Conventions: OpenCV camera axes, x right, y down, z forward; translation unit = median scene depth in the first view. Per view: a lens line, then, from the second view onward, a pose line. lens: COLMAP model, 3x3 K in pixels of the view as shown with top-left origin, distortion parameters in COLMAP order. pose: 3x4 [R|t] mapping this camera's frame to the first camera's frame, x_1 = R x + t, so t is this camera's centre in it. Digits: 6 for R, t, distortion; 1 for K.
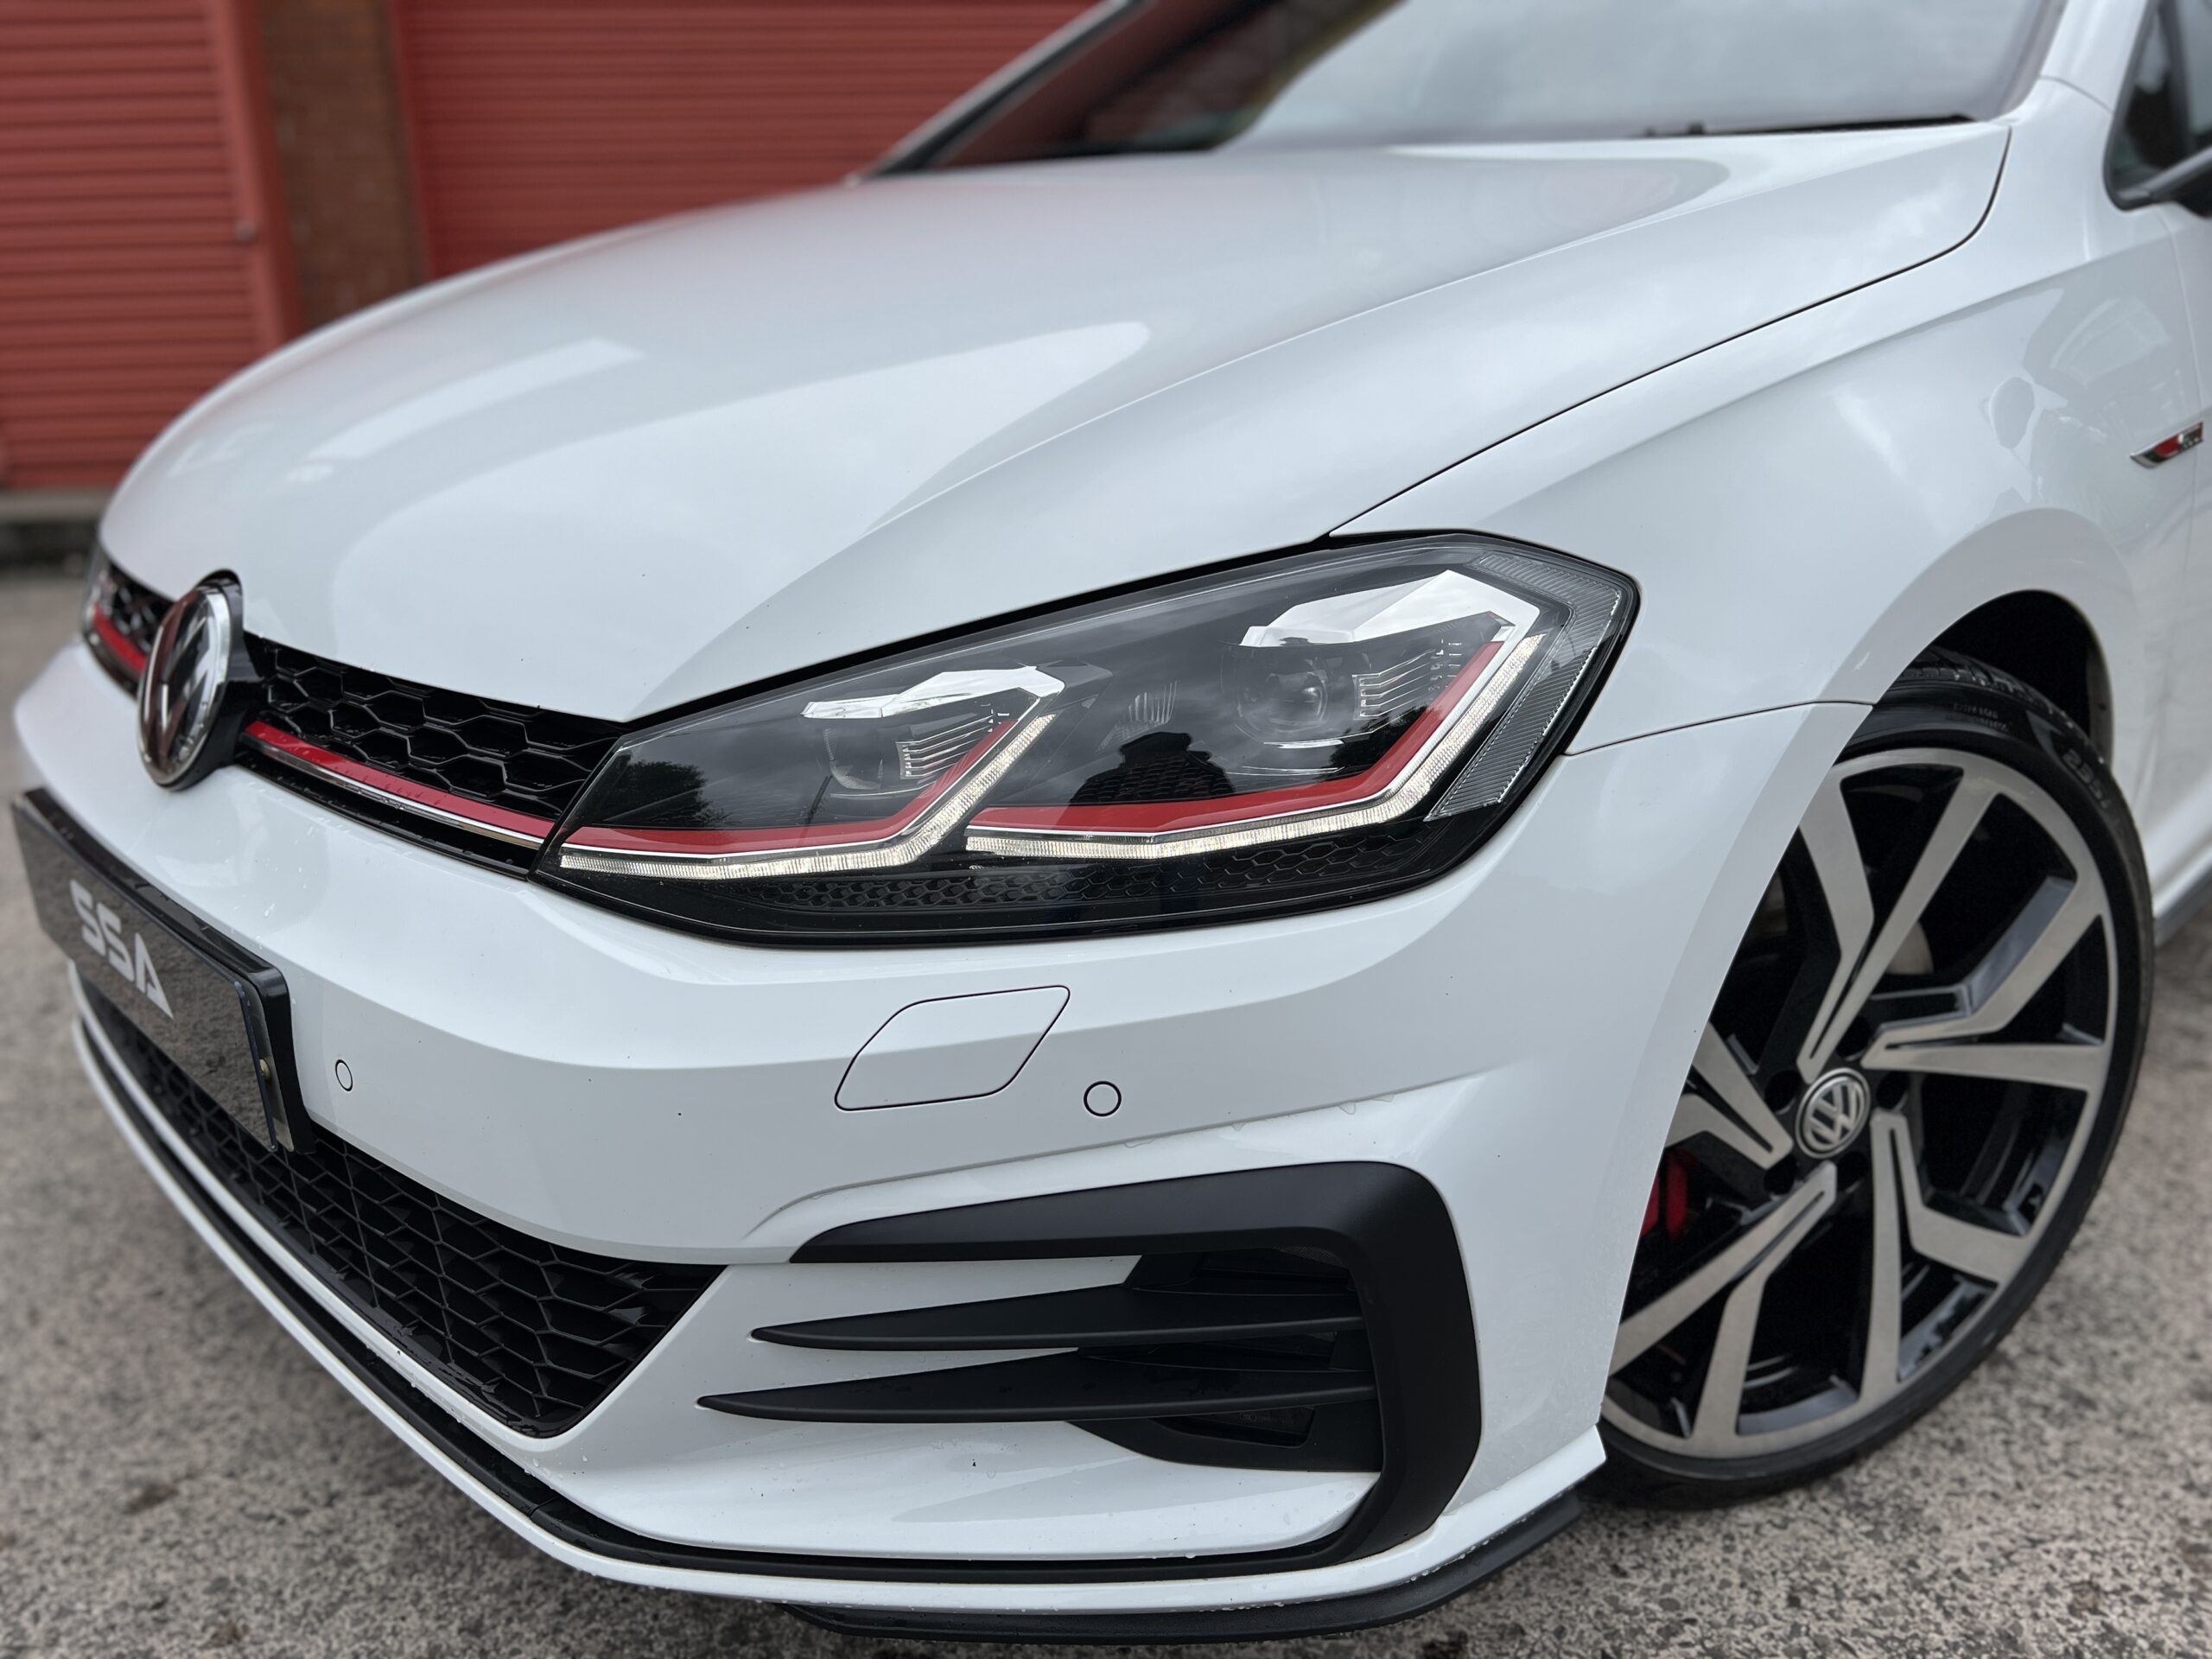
lens RADIAL K [[1668.2, 0, 1094.8], [0, 1668.2, 835.4], [0, 0, 1]] dist [0.041408, -0.055160]
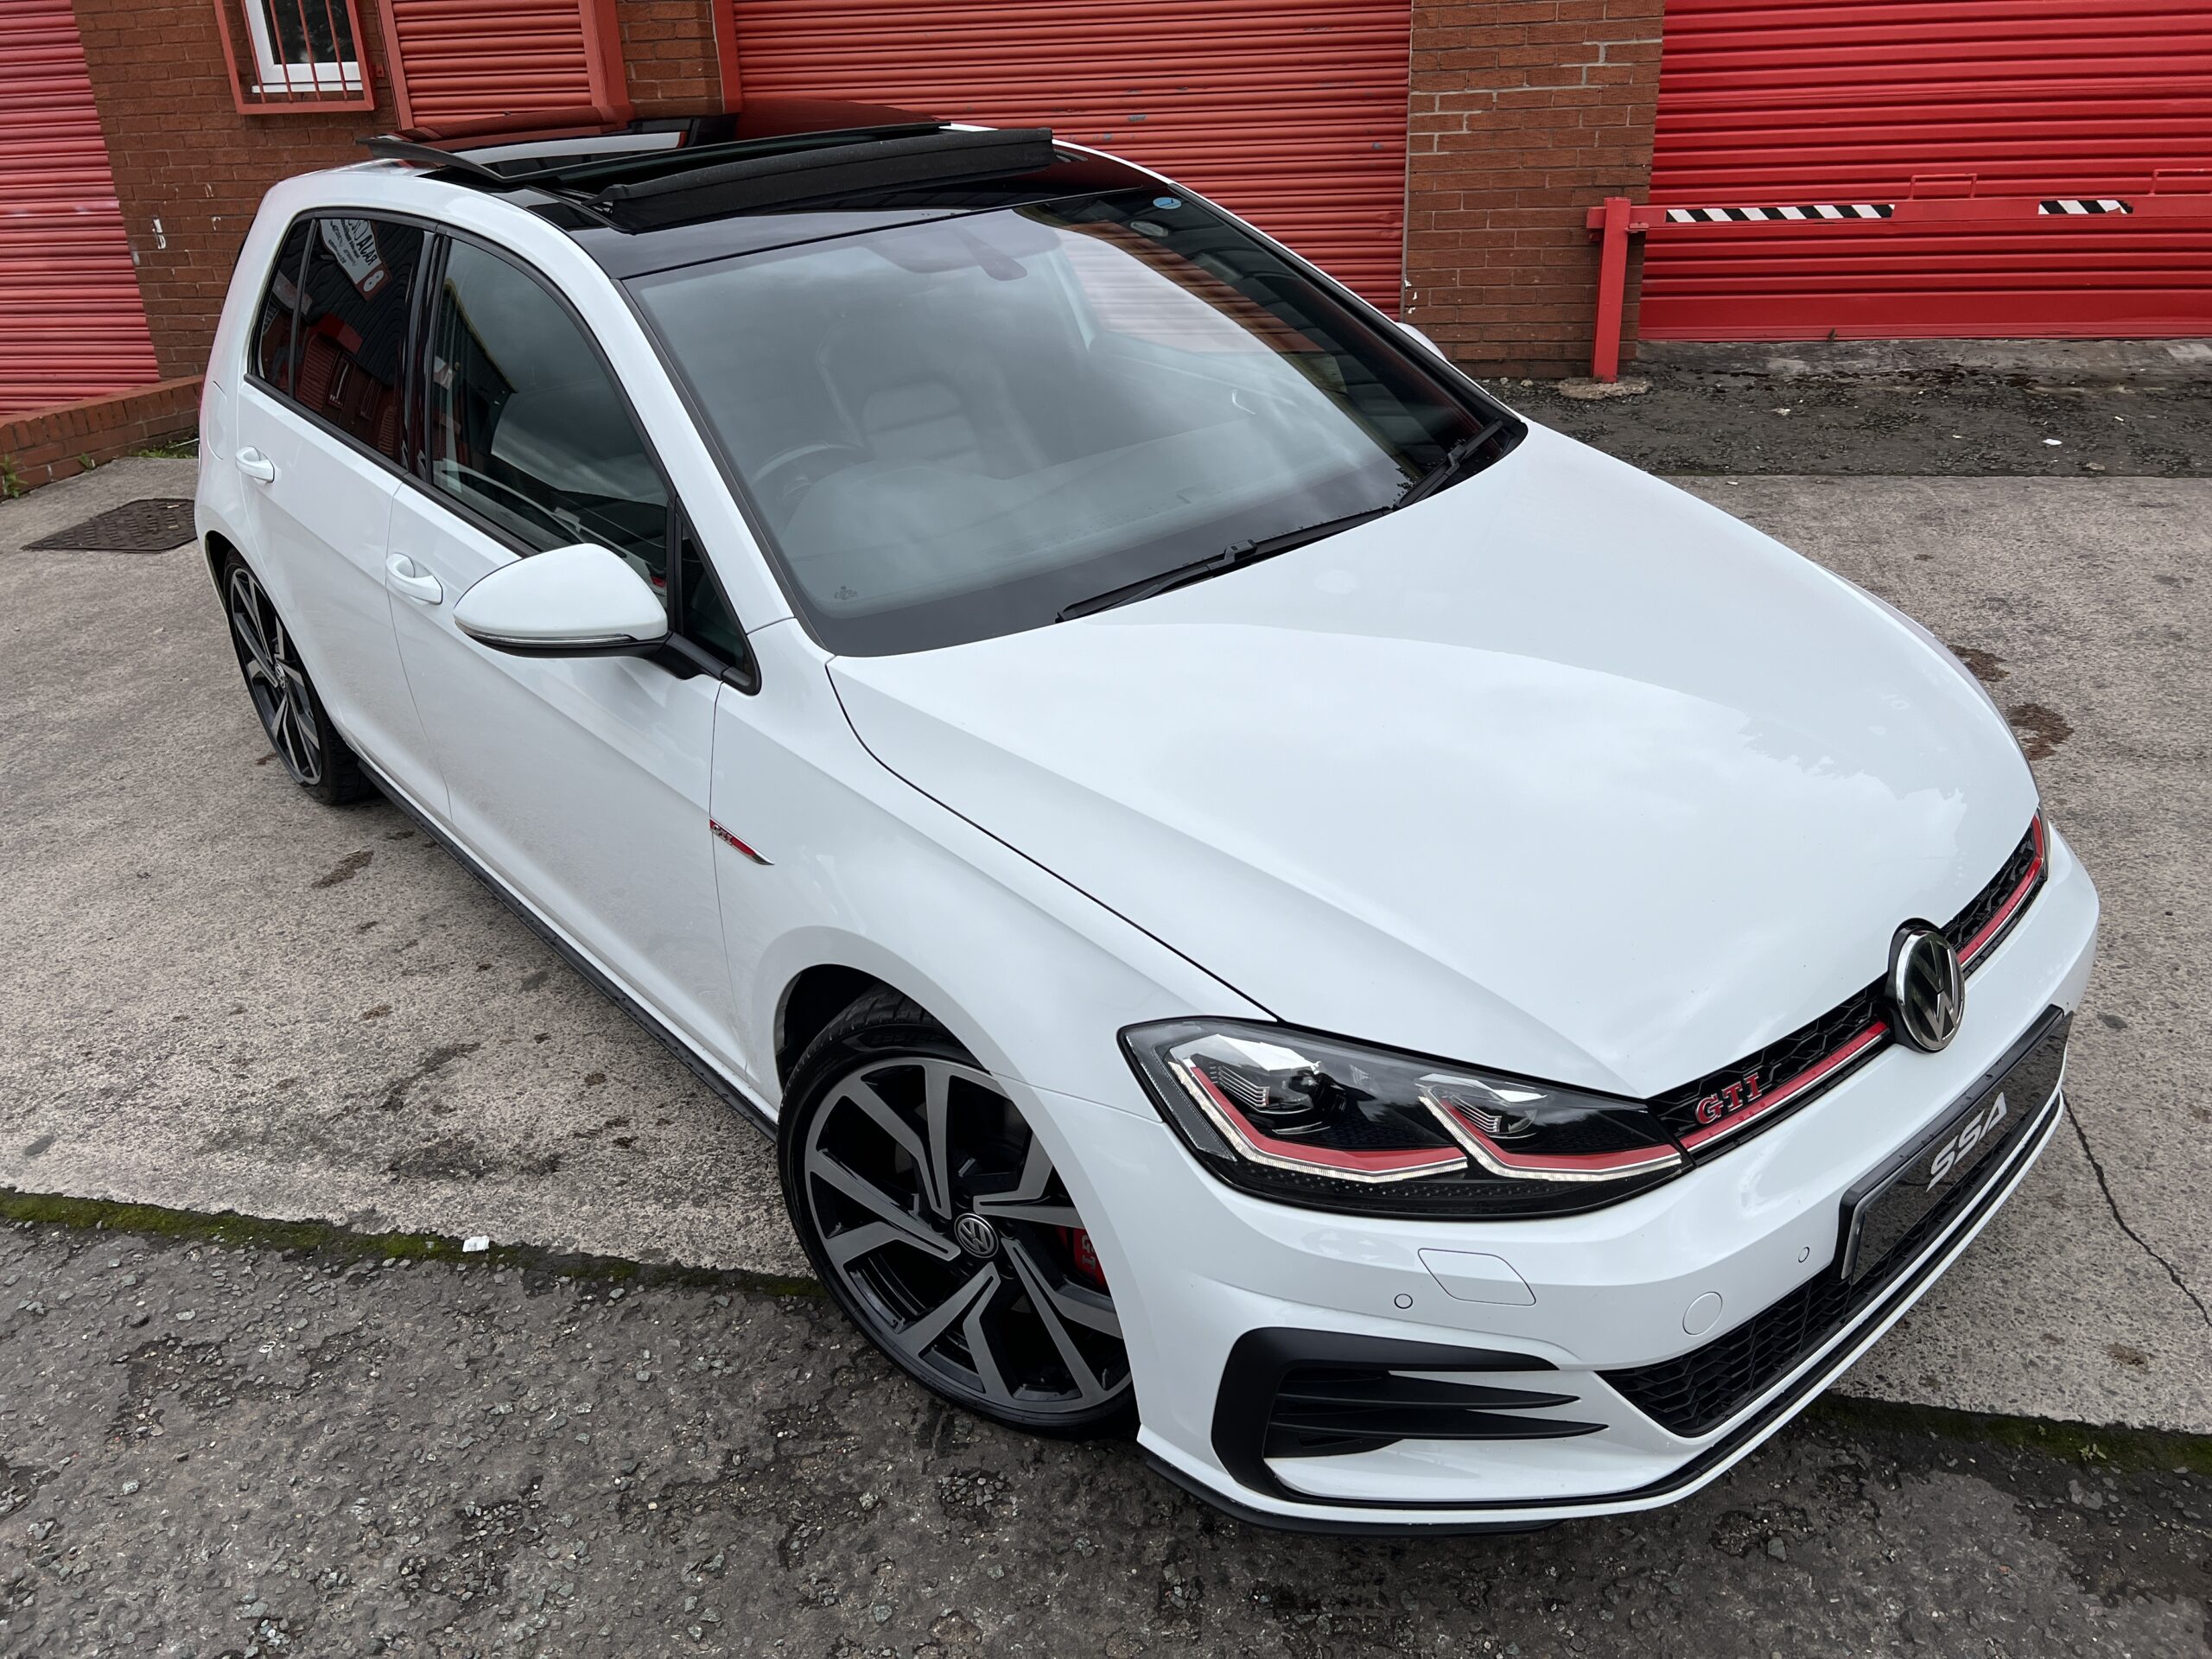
lens RADIAL K [[1666.5, 0, 1104.7], [0, 1666.5, 826.7], [0, 0, 1]] dist [0.027328, -0.027070]
pose [[0.952741, 0.121567, -0.278400, 1.475335], [-0.082650, 0.985598, 0.147532, -0.389976], [0.292326, -0.117550, 0.949067, -1.064164]]
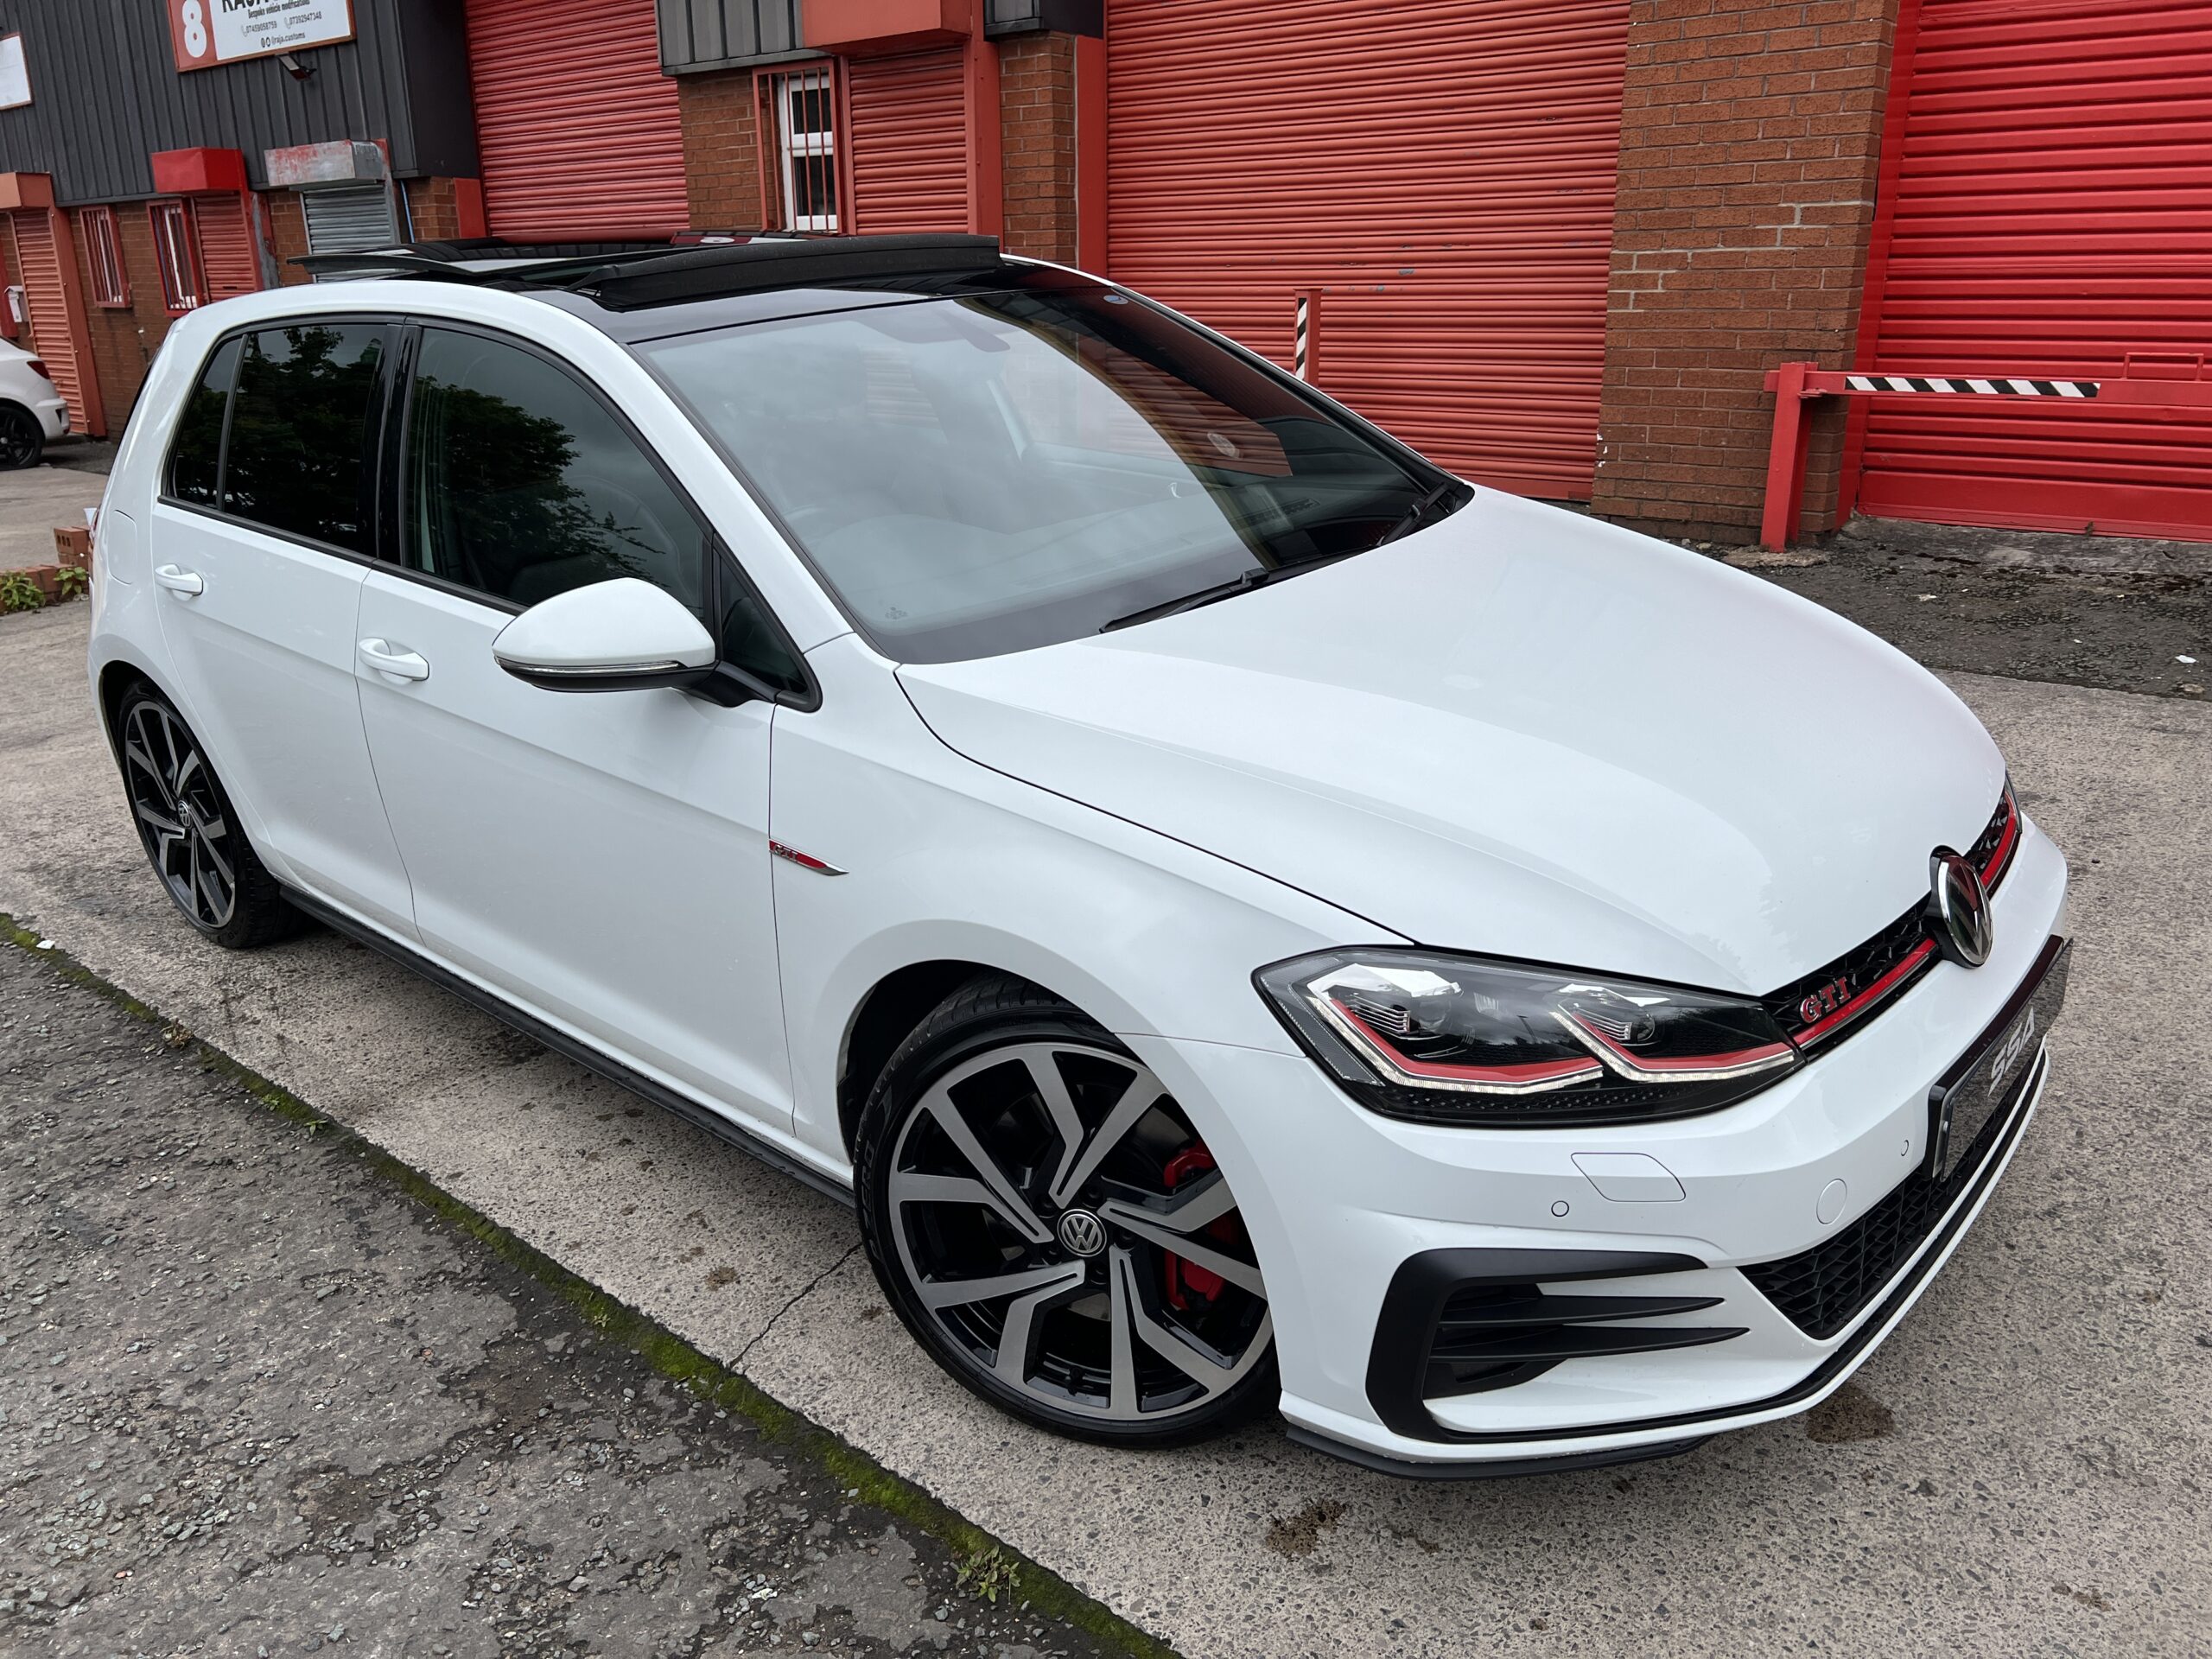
lens RADIAL K [[1693.8, 0, 1129.0], [0, 1693.8, 822.0], [0, 0, 1]] dist [0.021989, -0.002697]
pose [[0.691434, 0.243624, -0.680122, 3.865393], [-0.219472, 0.967766, 0.123538, -0.572554], [0.688296, 0.063849, 0.722615, -0.247989]]
